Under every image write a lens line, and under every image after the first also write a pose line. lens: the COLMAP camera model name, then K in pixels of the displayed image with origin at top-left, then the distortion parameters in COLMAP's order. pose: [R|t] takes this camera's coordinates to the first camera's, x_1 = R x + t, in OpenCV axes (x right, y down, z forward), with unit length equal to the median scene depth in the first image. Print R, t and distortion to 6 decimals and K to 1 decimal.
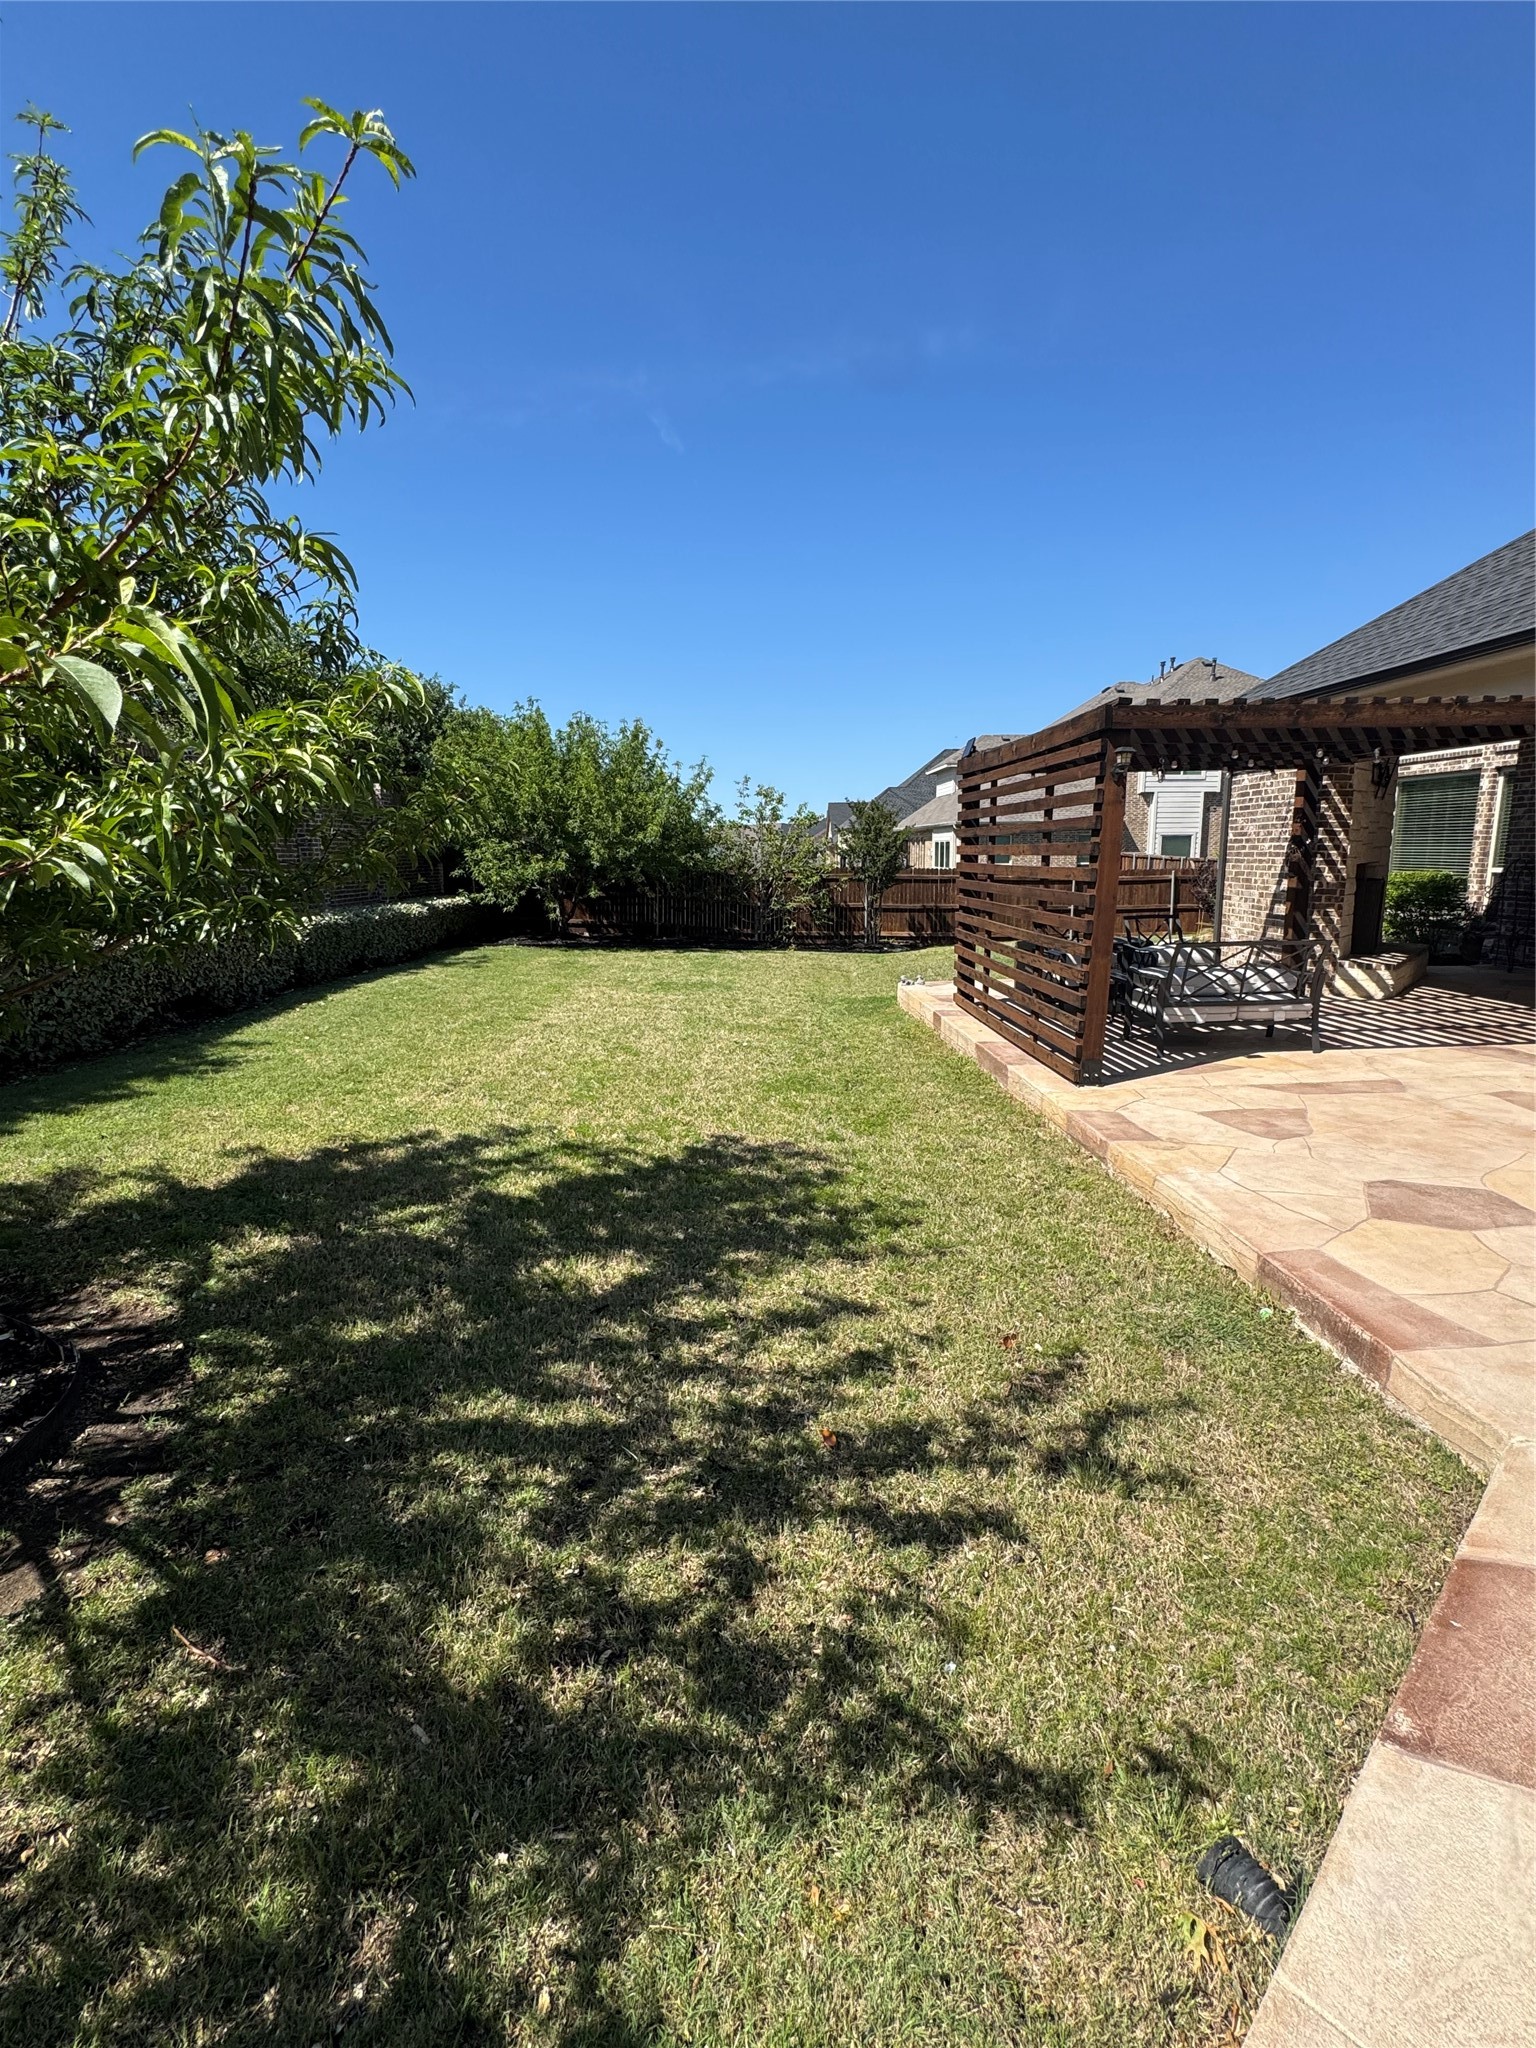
lens RADIAL K [[932.0, 0, 768.0], [0, 932.0, 1024.0], [0, 0, 1]] dist [0.000247, -0.000055]
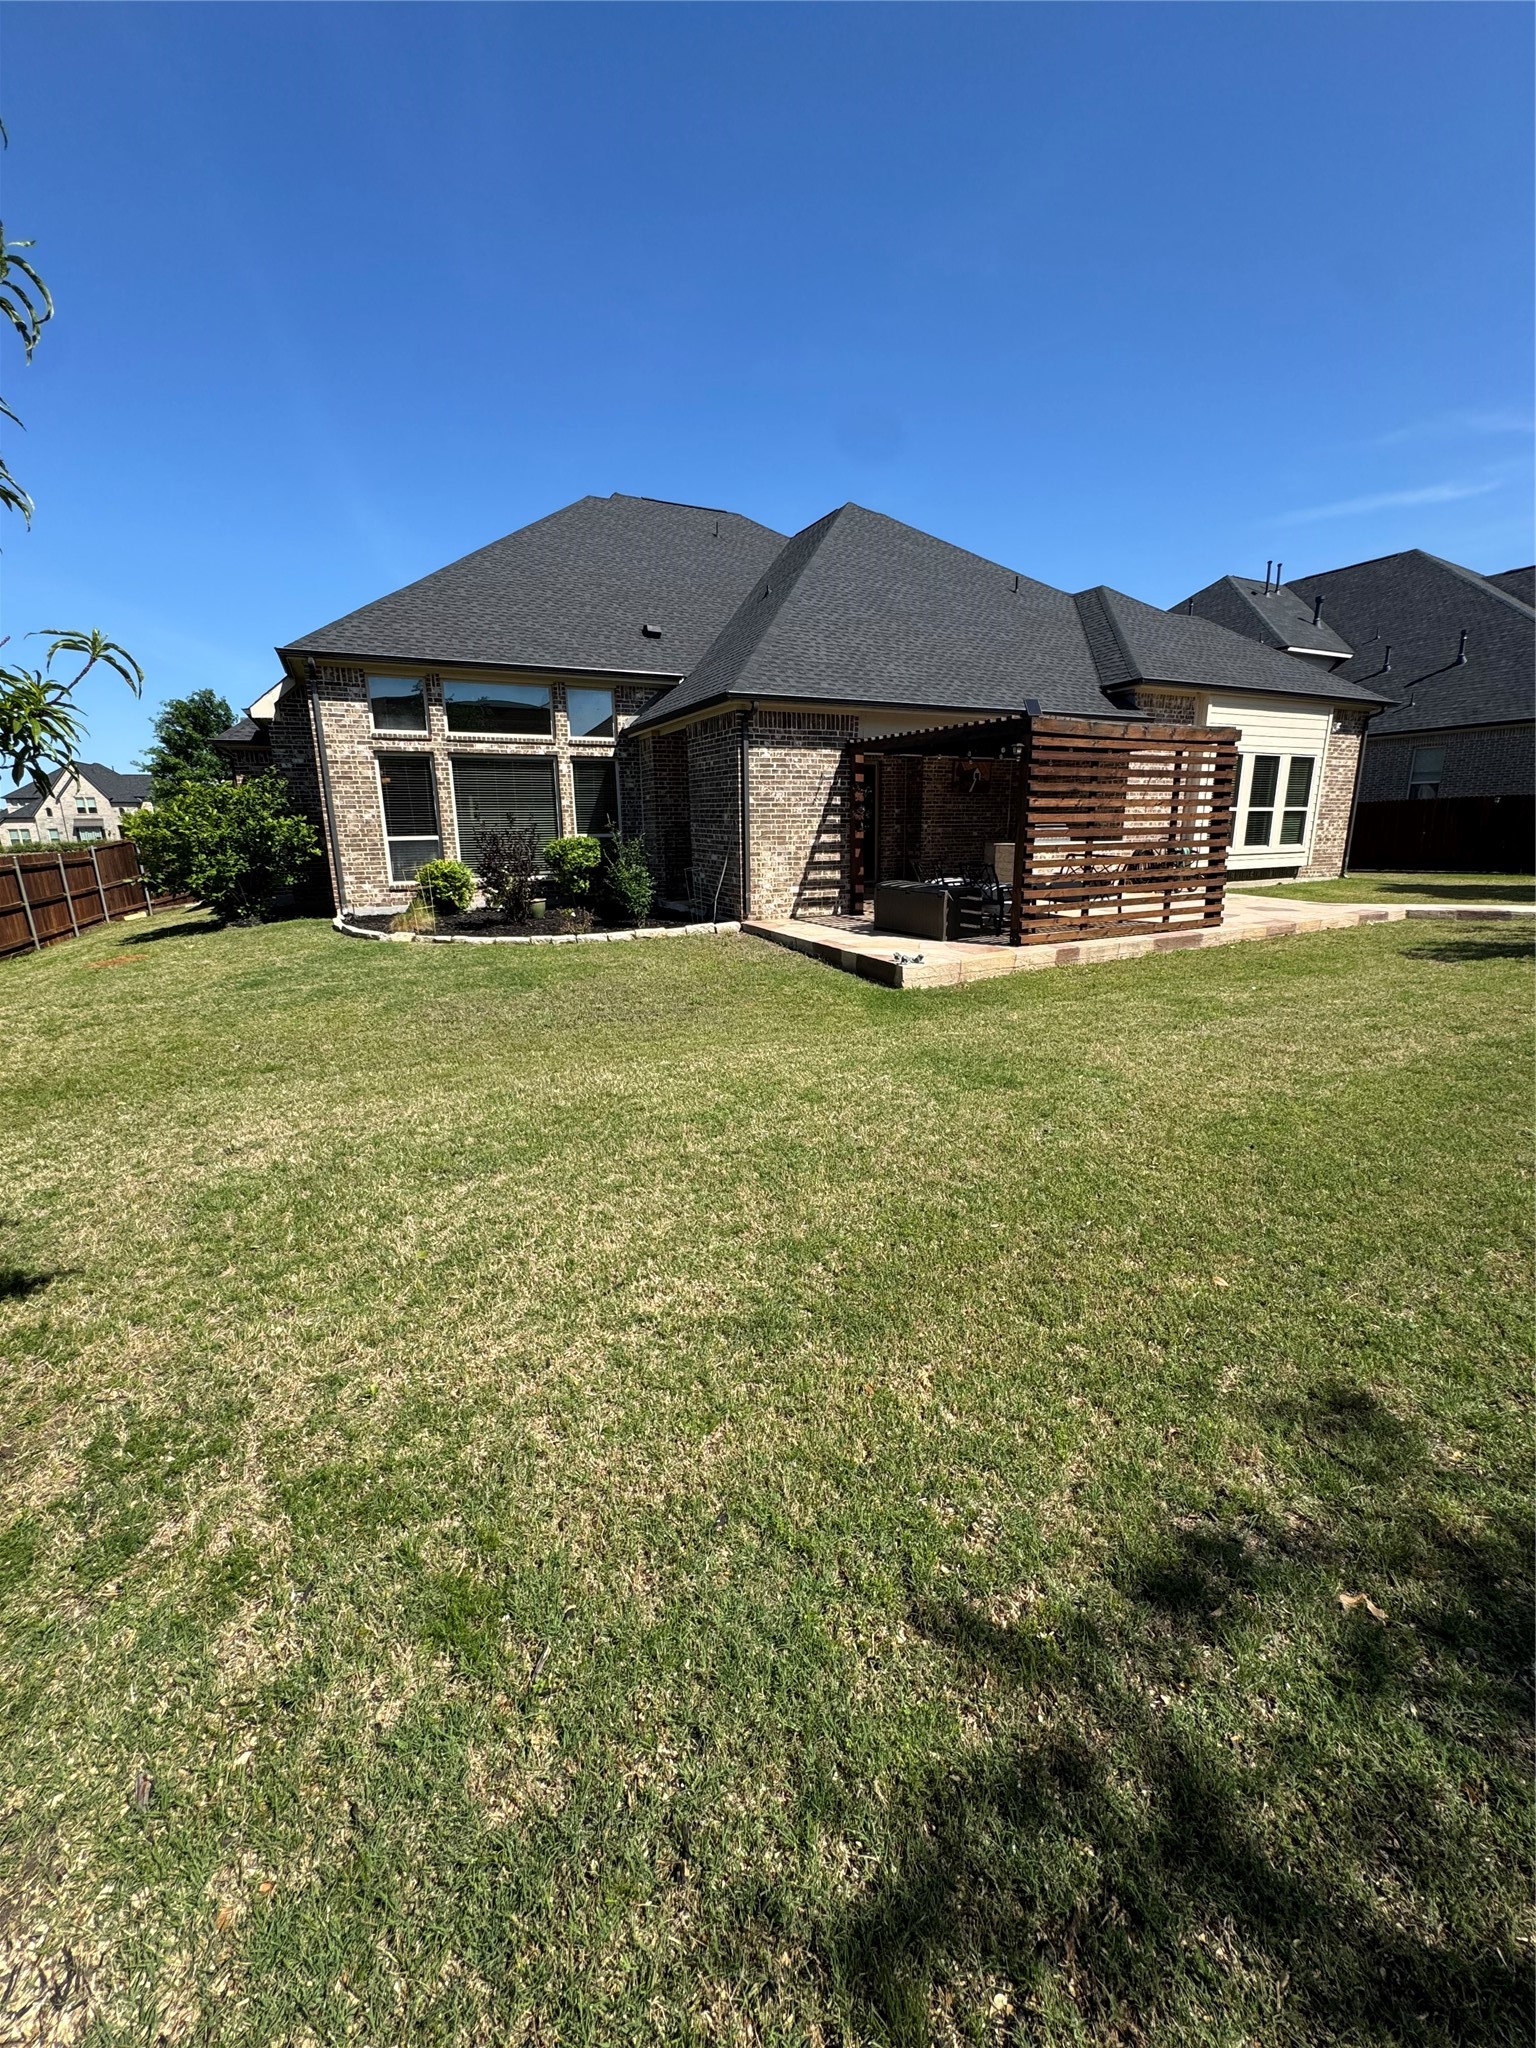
lens RADIAL K [[819.7, 0, 772.7], [0, 819.7, 1021.3], [0, 0, 1]] dist [-0.003674, 0.000842]
pose [[-0.423609, -0.195586, 0.884478, -0.533930], [0.182415, 0.937991, 0.294785, -0.270688], [-0.887288, 0.286216, -0.361664, 1.607285]]
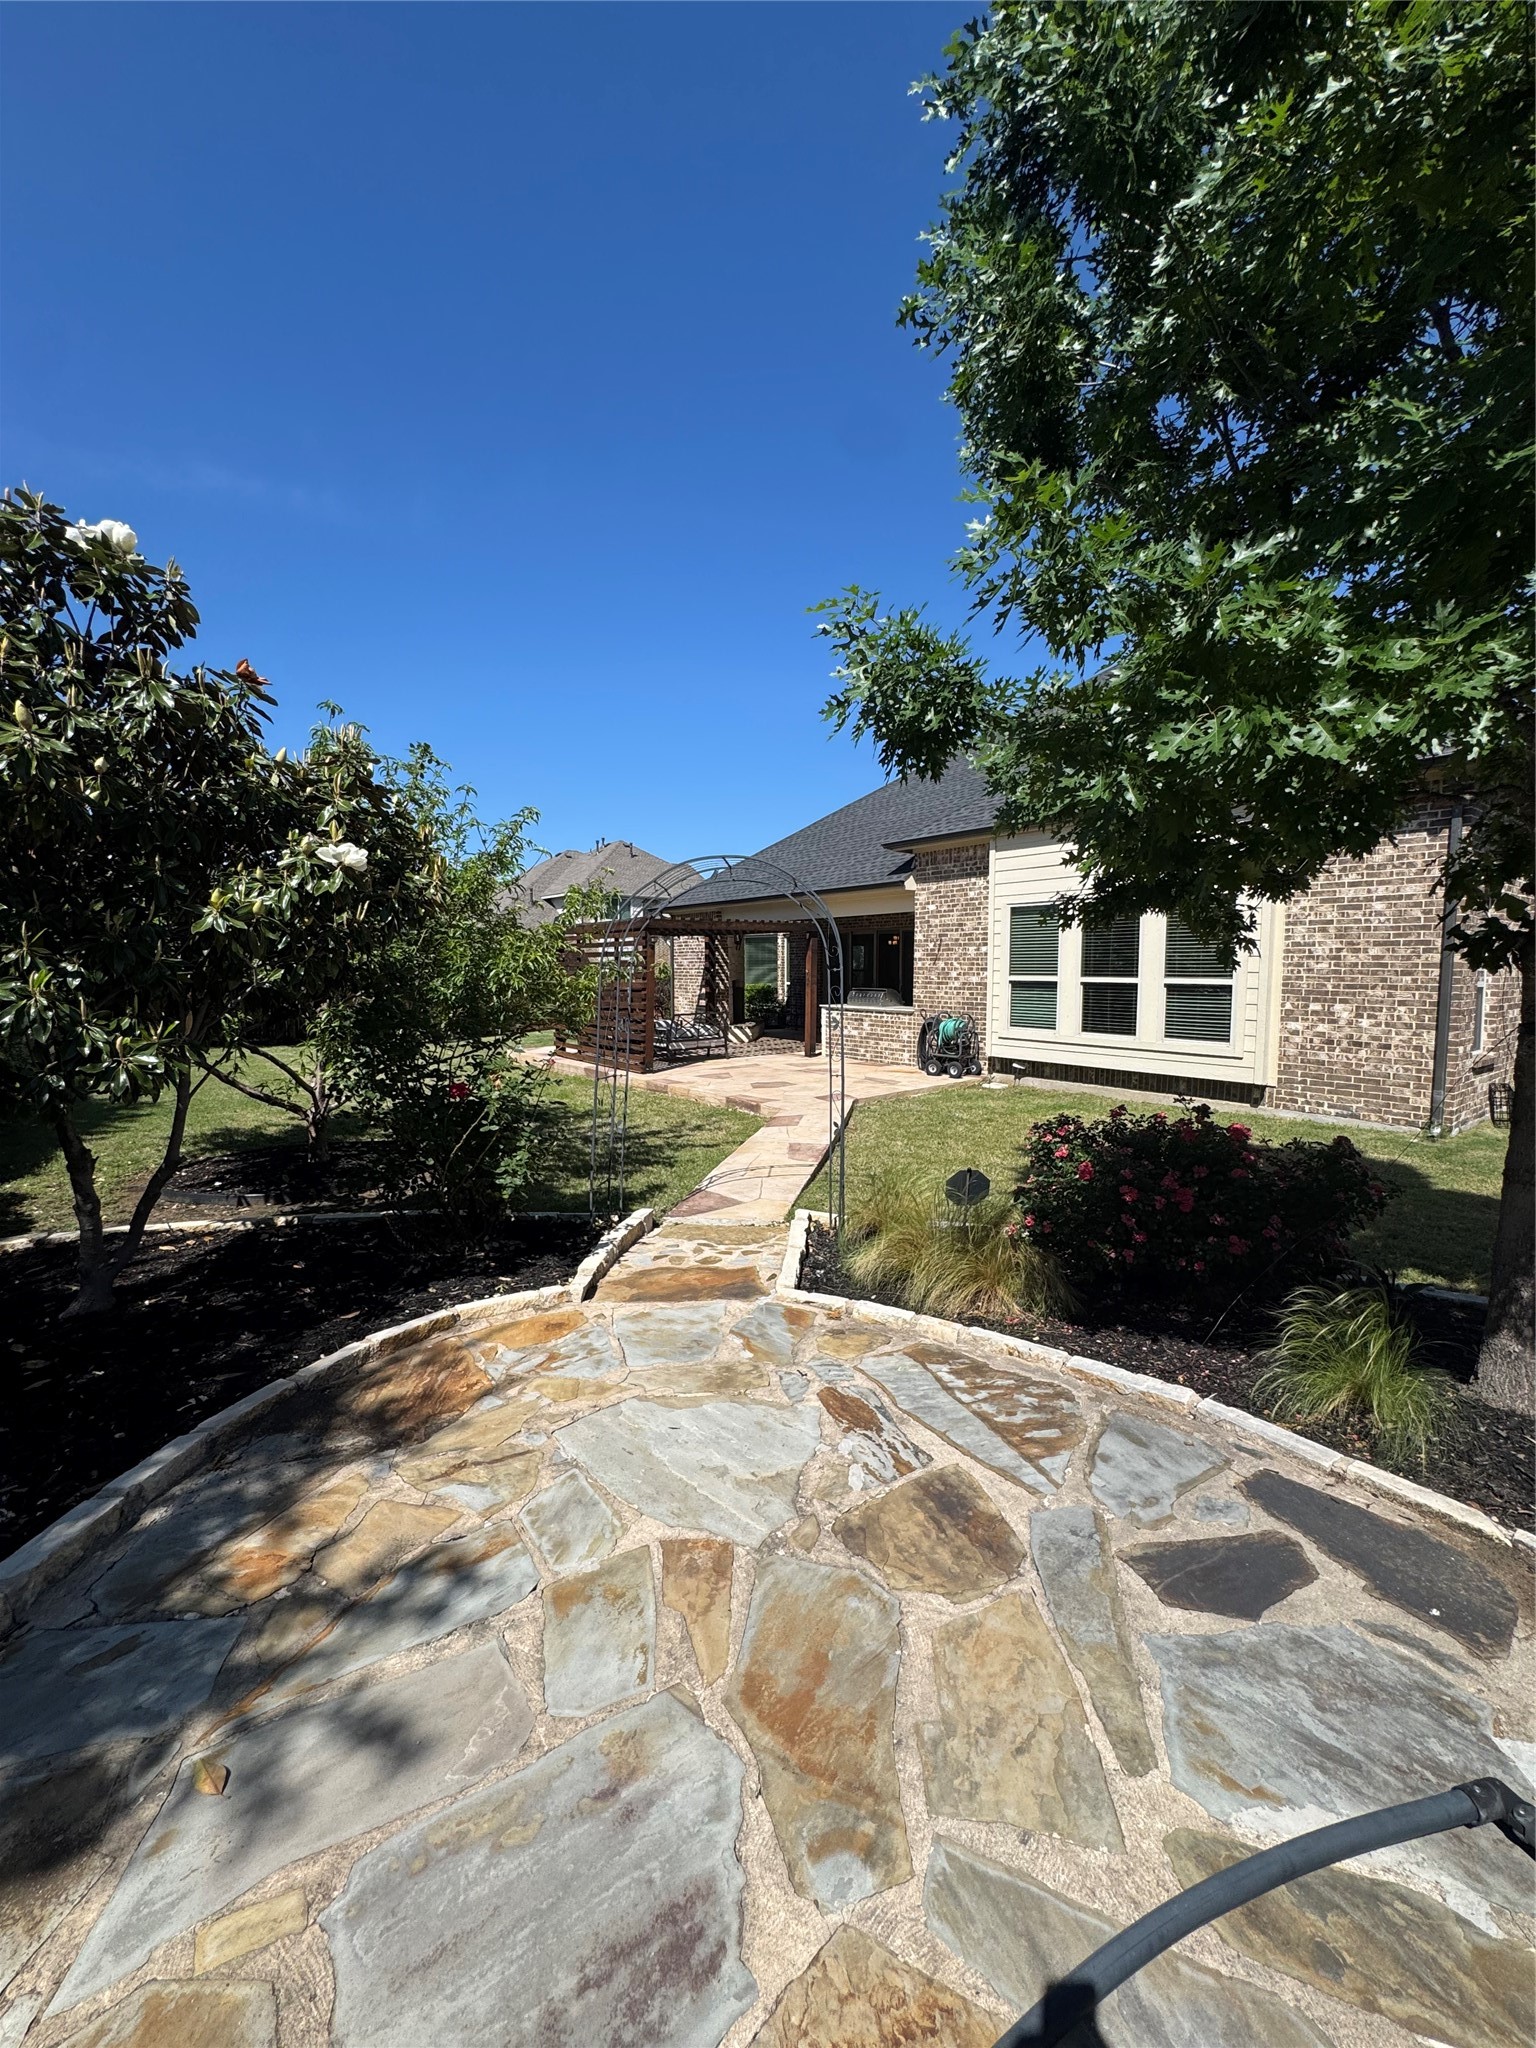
lens RADIAL K [[819.1, 0, 774.3], [0, 819.1, 1024.8], [0, 0, 1]] dist [-0.006715, 0.000079]
pose [[0.812558, -0.032219, 0.581989, -0.380980], [0.098732, 0.991651, -0.082949, 0.092970], [-0.574458, 0.124862, 0.808955, -0.554781]]
